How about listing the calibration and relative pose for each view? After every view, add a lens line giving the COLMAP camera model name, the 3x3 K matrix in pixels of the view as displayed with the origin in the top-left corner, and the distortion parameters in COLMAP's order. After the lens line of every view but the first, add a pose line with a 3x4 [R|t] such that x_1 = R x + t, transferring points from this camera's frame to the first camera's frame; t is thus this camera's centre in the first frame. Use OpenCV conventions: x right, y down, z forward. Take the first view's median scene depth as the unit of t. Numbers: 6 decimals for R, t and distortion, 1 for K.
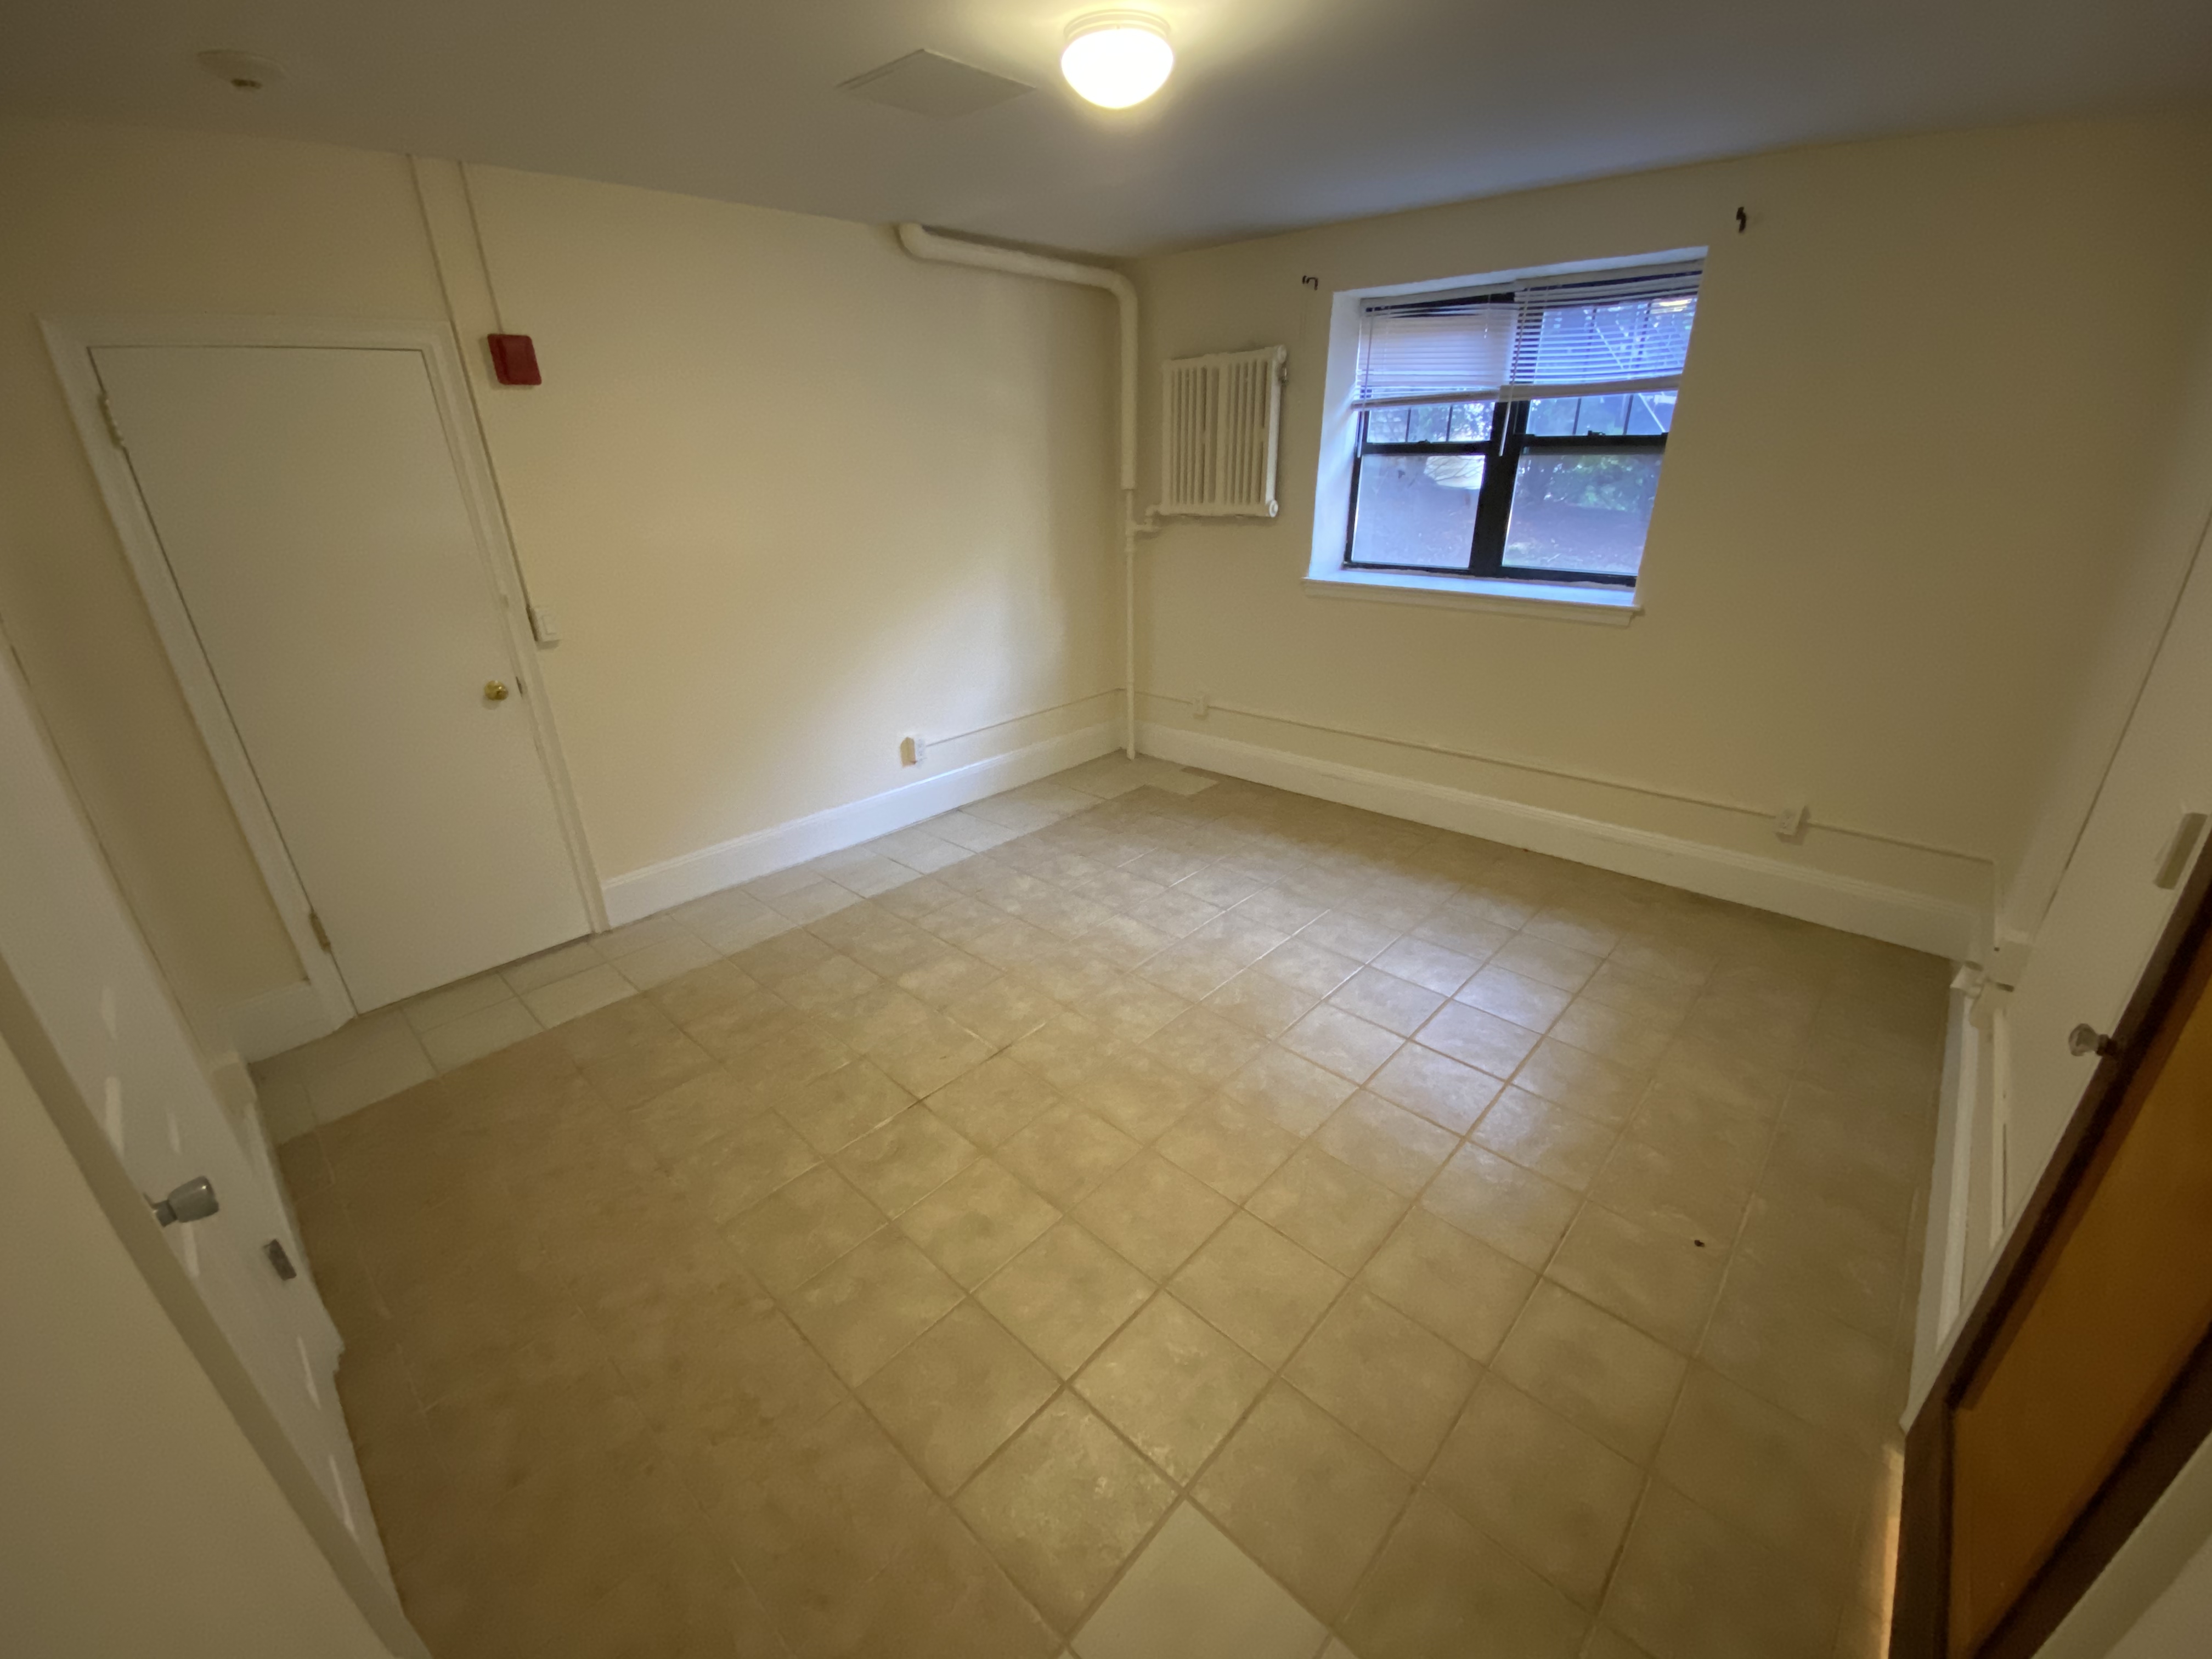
lens RADIAL K [[902.4, 0, 1109.6], [0, 902.4, 833.6], [0, 0, 1]] dist [-0.022049, -0.000684]
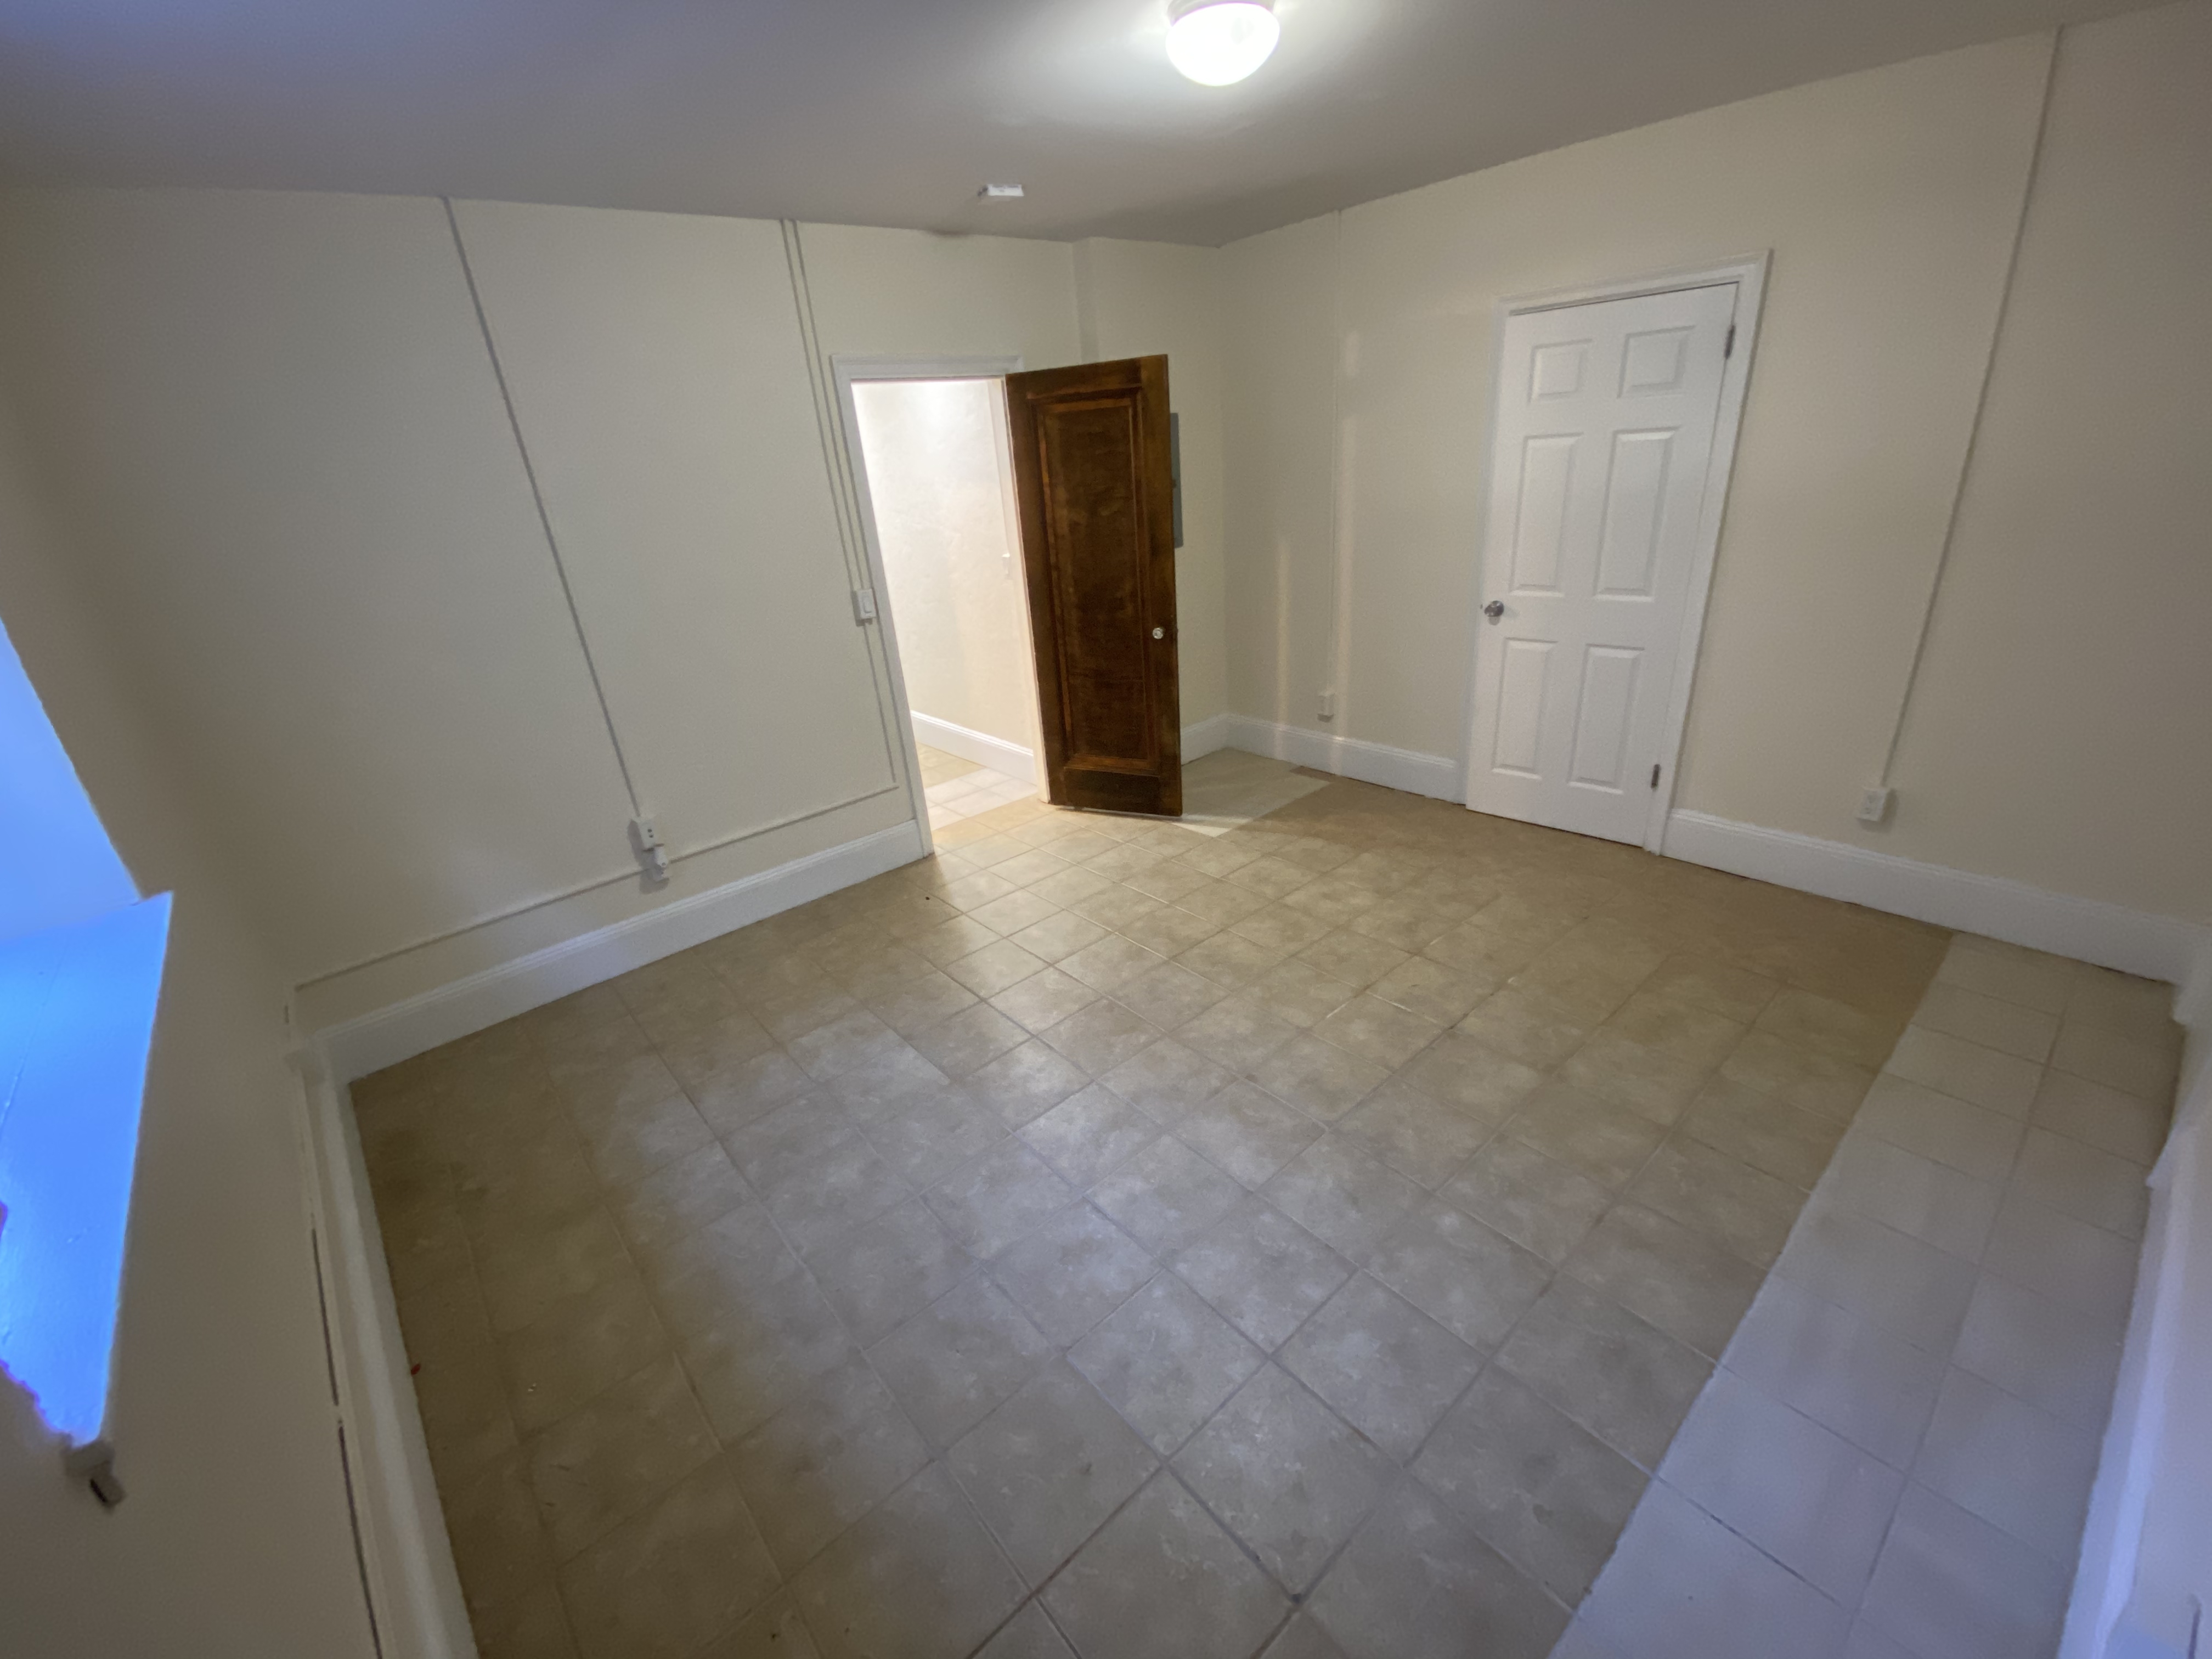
lens RADIAL K [[902.4, 0, 1093.3], [0, 902.4, 825.5], [0, 0, 1]] dist [-0.022049, -0.000684]
pose [[-0.987085, 0.055224, 0.150380, 0.017537], [0.147103, 0.684189, 0.714316, -0.592285], [-0.063441, 0.727211, -0.683476, 1.385495]]
